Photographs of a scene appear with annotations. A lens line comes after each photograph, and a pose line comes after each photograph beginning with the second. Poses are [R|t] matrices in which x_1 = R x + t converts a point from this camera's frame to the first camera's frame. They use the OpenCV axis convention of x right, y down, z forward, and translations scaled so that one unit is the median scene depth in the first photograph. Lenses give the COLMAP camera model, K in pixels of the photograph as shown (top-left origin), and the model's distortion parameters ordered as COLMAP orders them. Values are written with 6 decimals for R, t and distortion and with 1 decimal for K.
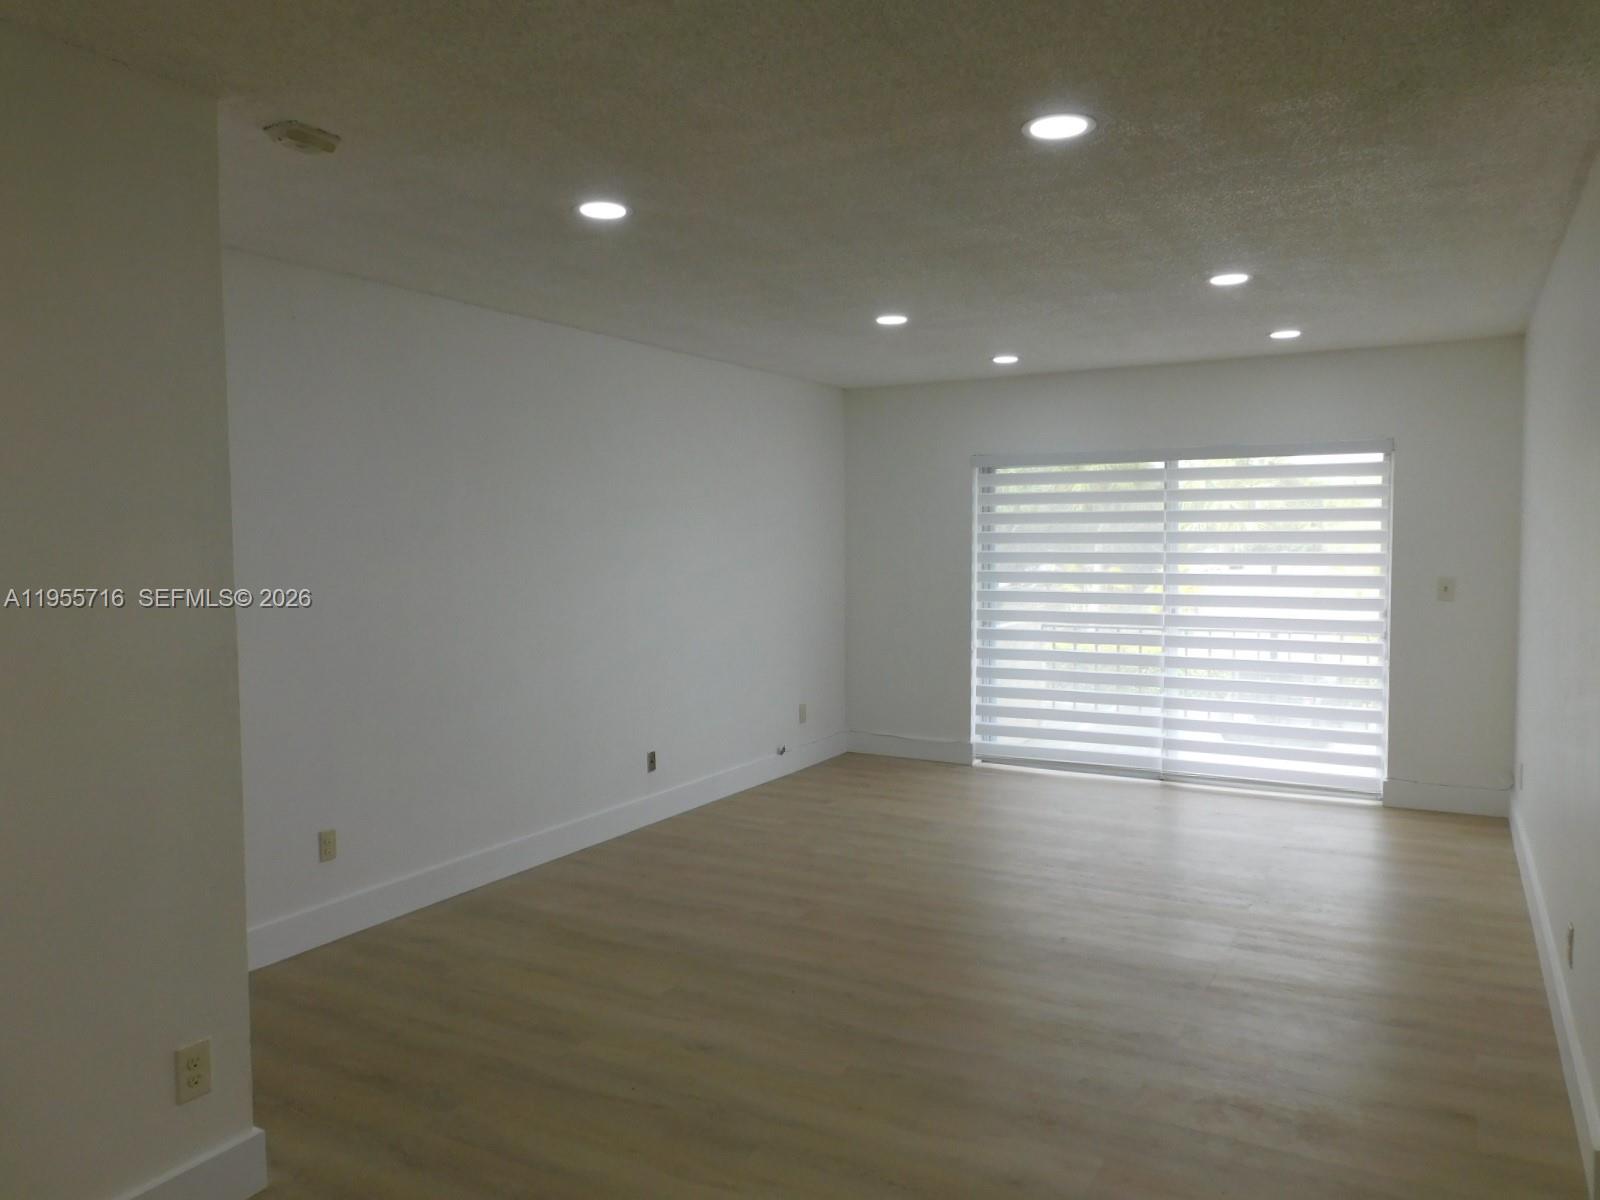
lens RADIAL K [[1154.7, 0, 809.5], [0, 1154.7, 593.5], [0, 0, 1]] dist [0.004020, 0.001855]
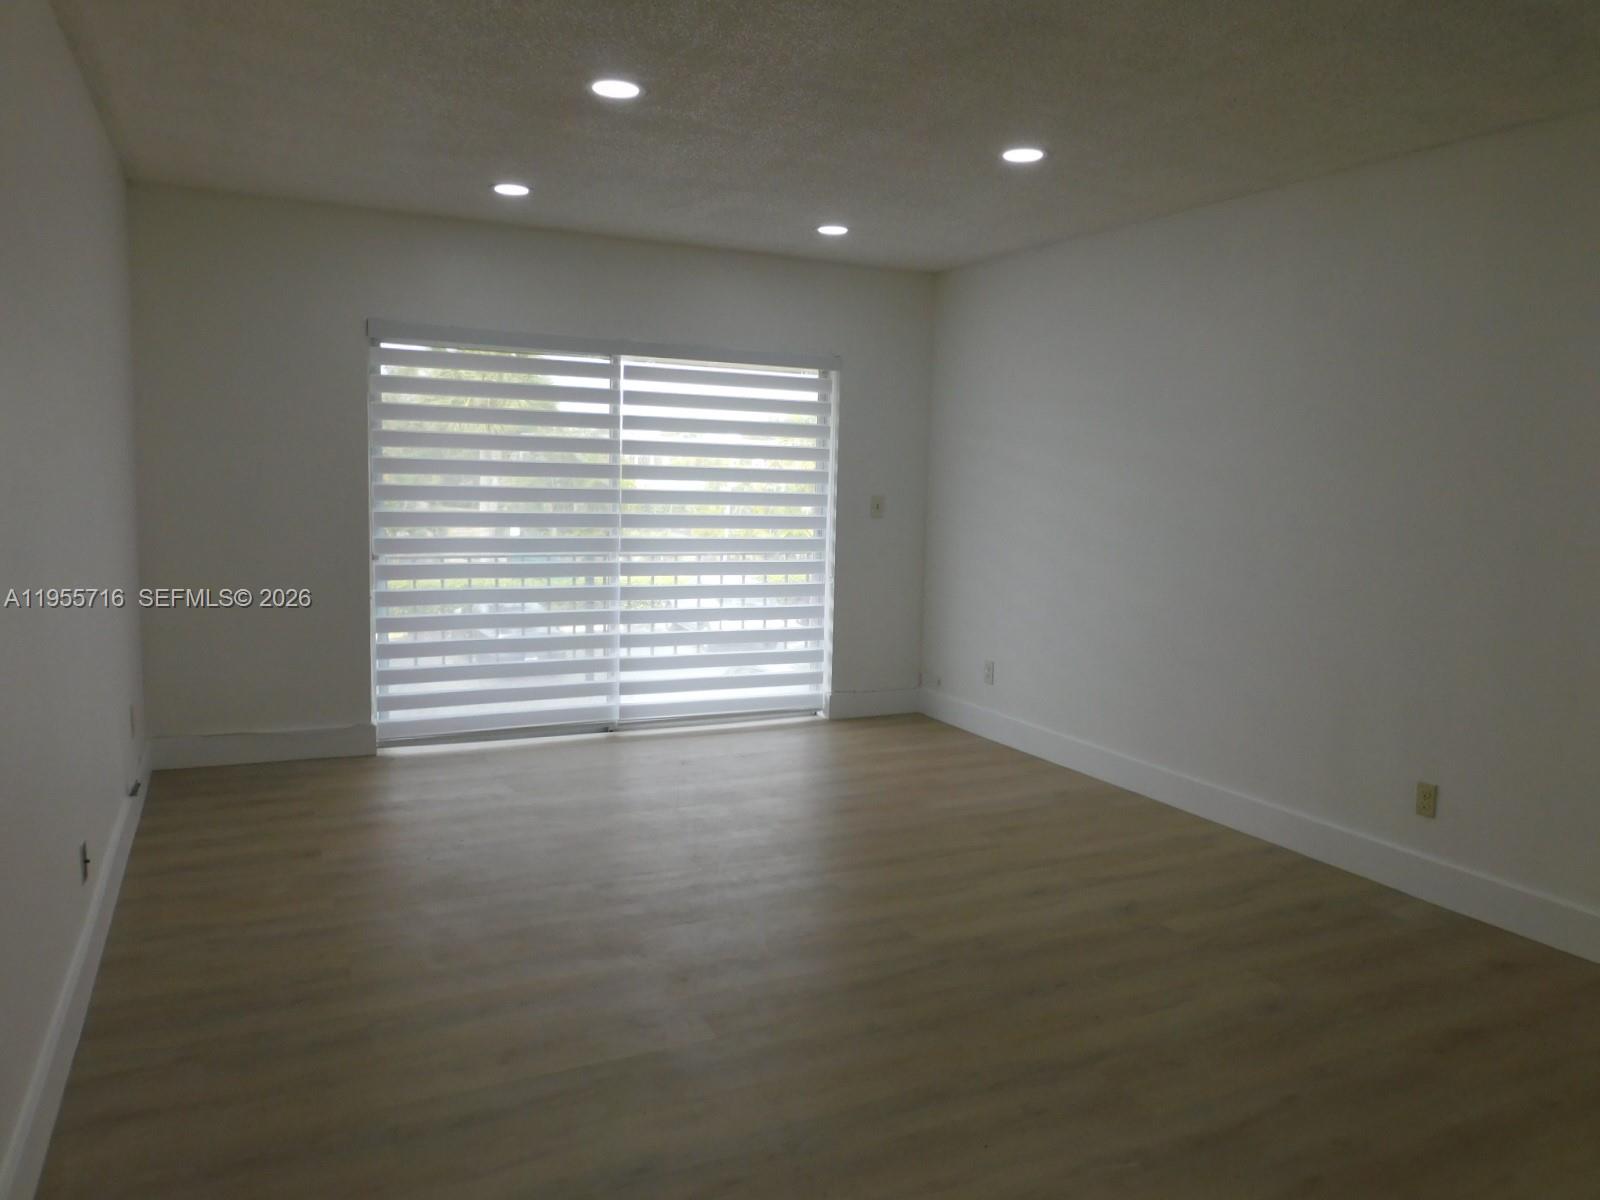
lens RADIAL K [[1154.7, 0, 800.5], [0, 1154.7, 593.9], [0, 0, 1]] dist [0.004020, 0.001855]
pose [[0.563100, -0.065037, 0.823826, -0.332811], [0.009004, 0.997322, 0.072580, -0.001207], [-0.826340, -0.033452, 0.562177, 0.429190]]
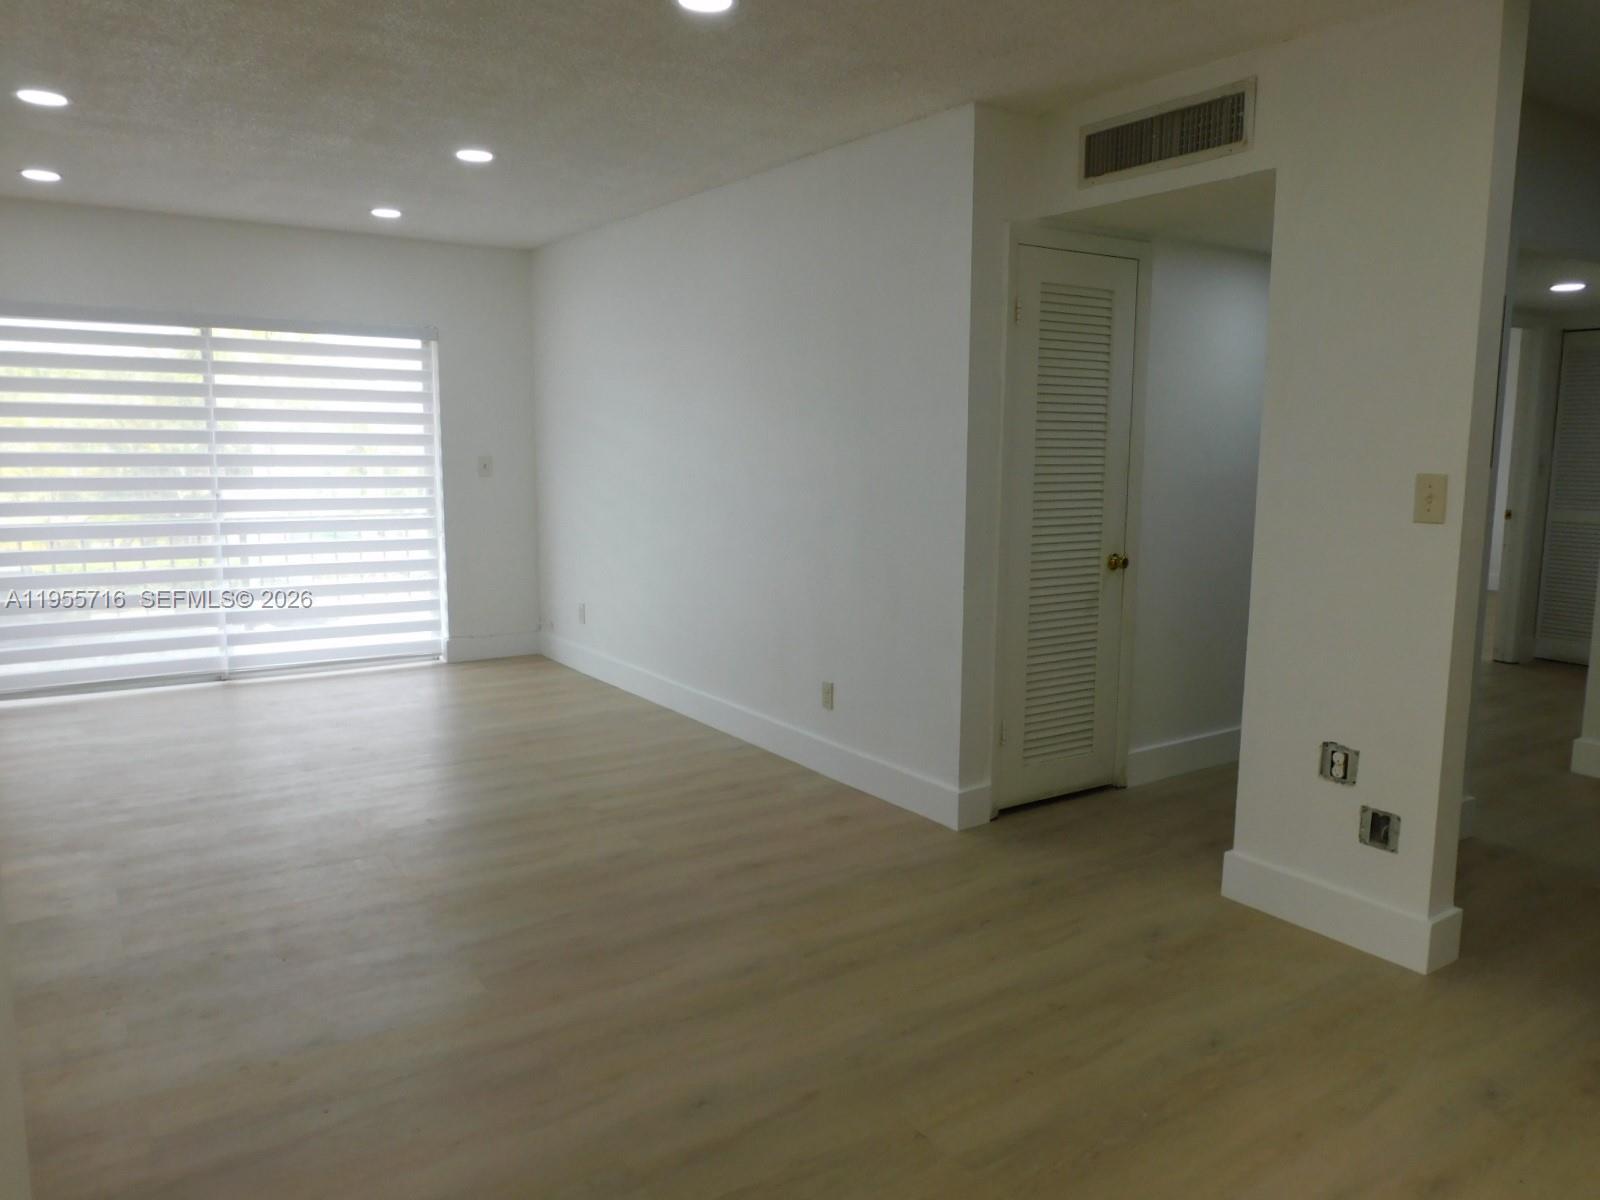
lens RADIAL K [[1154.7, 0, 802.2], [0, 1154.7, 610.6], [0, 0, 1]] dist [0.004020, 0.001855]
pose [[0.451081, -0.121135, 0.884224, -0.313467], [0.029511, 0.992229, 0.120876, 0.008705], [-0.891995, -0.028431, 0.451150, 0.182696]]
